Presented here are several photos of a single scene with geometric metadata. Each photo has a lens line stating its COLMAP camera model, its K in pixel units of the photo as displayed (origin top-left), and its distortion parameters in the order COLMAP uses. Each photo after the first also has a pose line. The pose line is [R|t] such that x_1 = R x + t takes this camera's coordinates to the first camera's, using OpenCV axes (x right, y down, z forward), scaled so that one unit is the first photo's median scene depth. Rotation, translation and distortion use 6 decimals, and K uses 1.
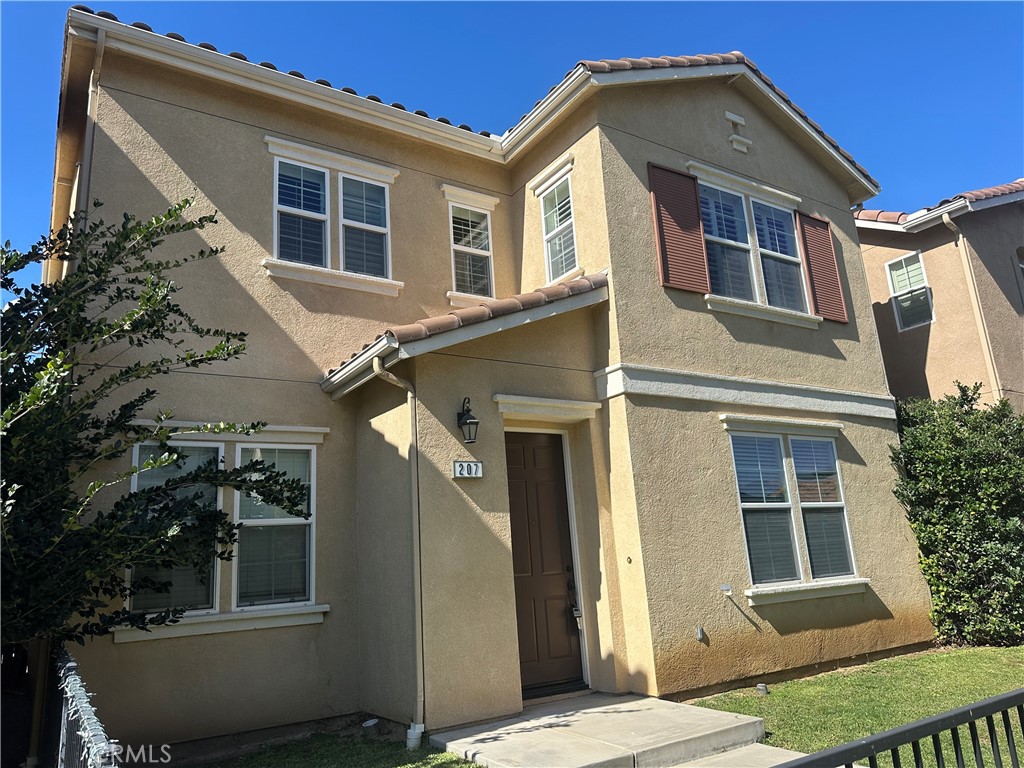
lens RADIAL K [[757.2, 0, 512.0], [0, 757.2, 384.0], [0, 0, 1]] dist [-0.005401, -0.006002]
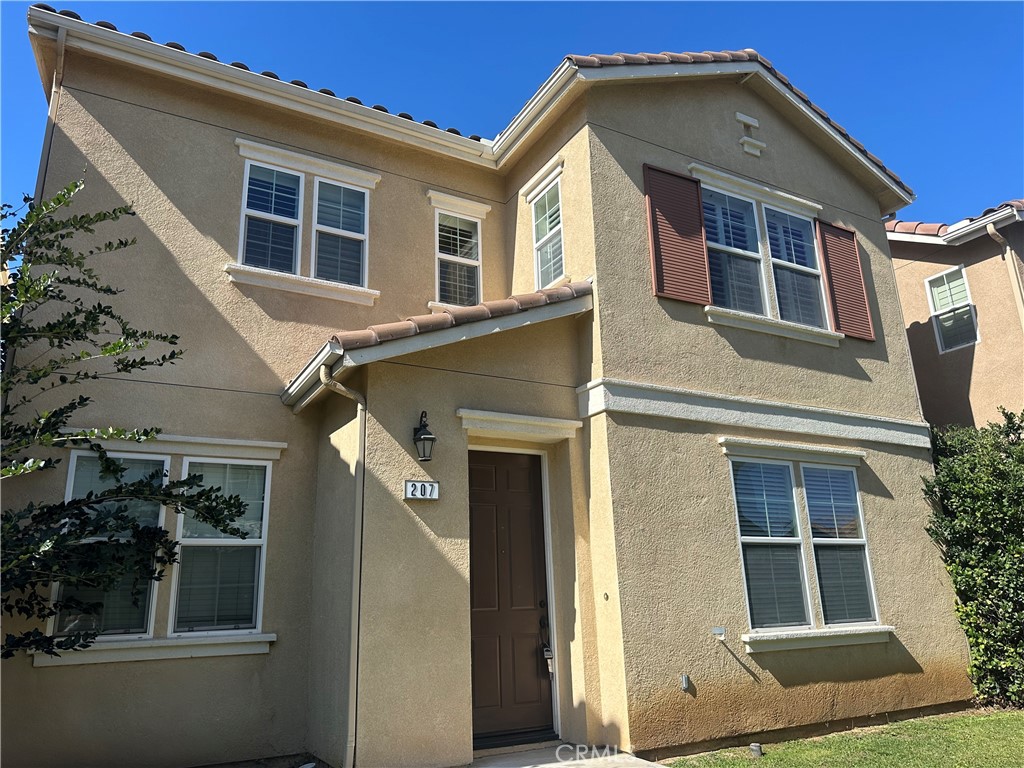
lens RADIAL K [[757.2, 0, 512.0], [0, 757.2, 384.0], [0, 0, 1]] dist [-0.005401, -0.006002]
pose [[0.996960, 0.012784, -0.076856, 0.099073], [-0.015732, 0.999159, -0.037876, 0.015079], [0.076307, 0.038970, 0.996323, 0.078414]]
